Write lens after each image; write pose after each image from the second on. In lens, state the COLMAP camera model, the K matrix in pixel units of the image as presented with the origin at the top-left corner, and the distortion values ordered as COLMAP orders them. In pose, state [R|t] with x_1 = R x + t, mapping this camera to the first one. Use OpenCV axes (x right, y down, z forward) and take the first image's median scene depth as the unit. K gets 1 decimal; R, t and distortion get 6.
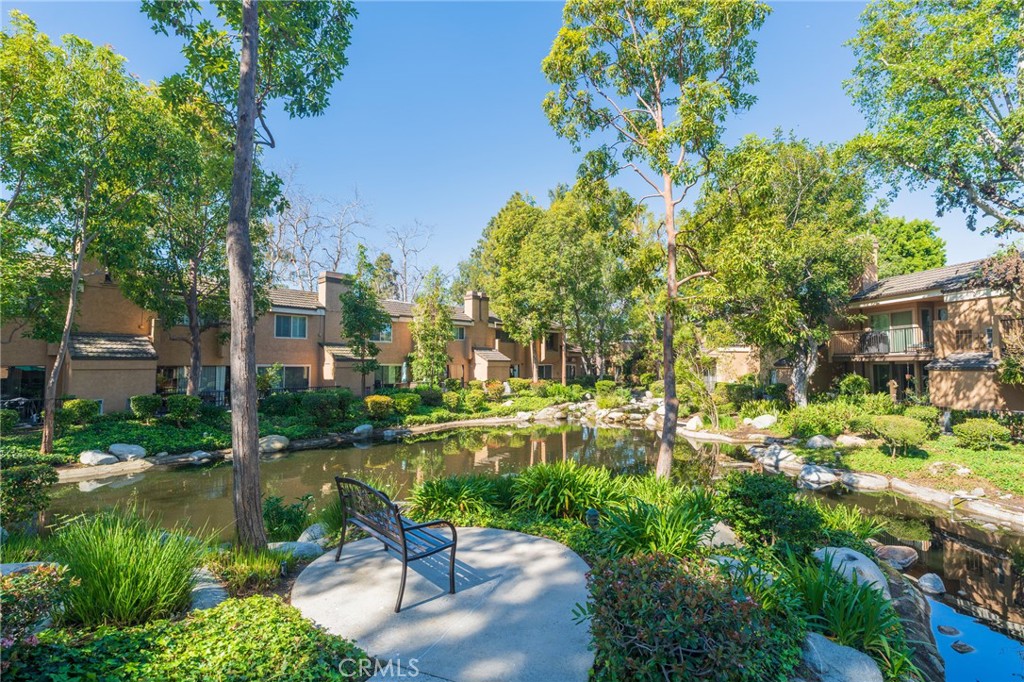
lens RADIAL K [[502.4, 0, 512.0], [0, 502.4, 341.0], [0, 0, 1]] dist [0.000088, 0.000008]
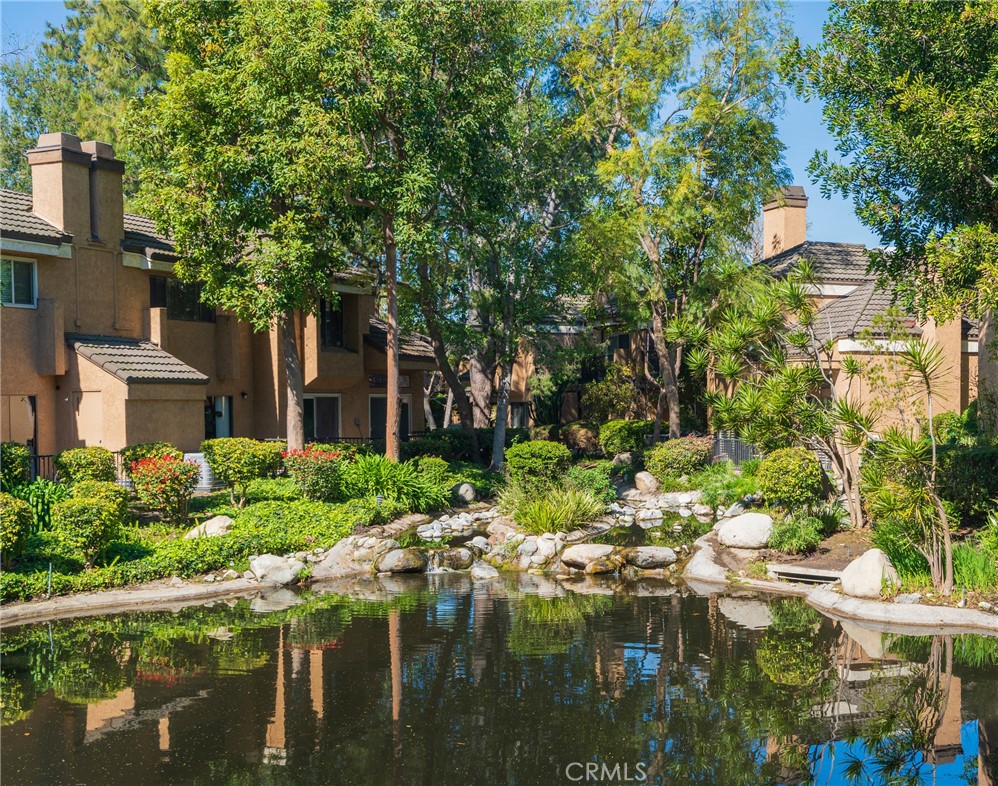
lens RADIAL K [[1127.4, 0, 499.0], [0, 1127.4, 454.5], [0, 0, 1]] dist [0.007548, 0.007046]
pose [[0.952598, -0.018788, 0.303650, -0.043924], [-0.004664, 0.997072, 0.076326, 0.032822], [-0.304195, -0.074124, 0.949722, 0.334437]]
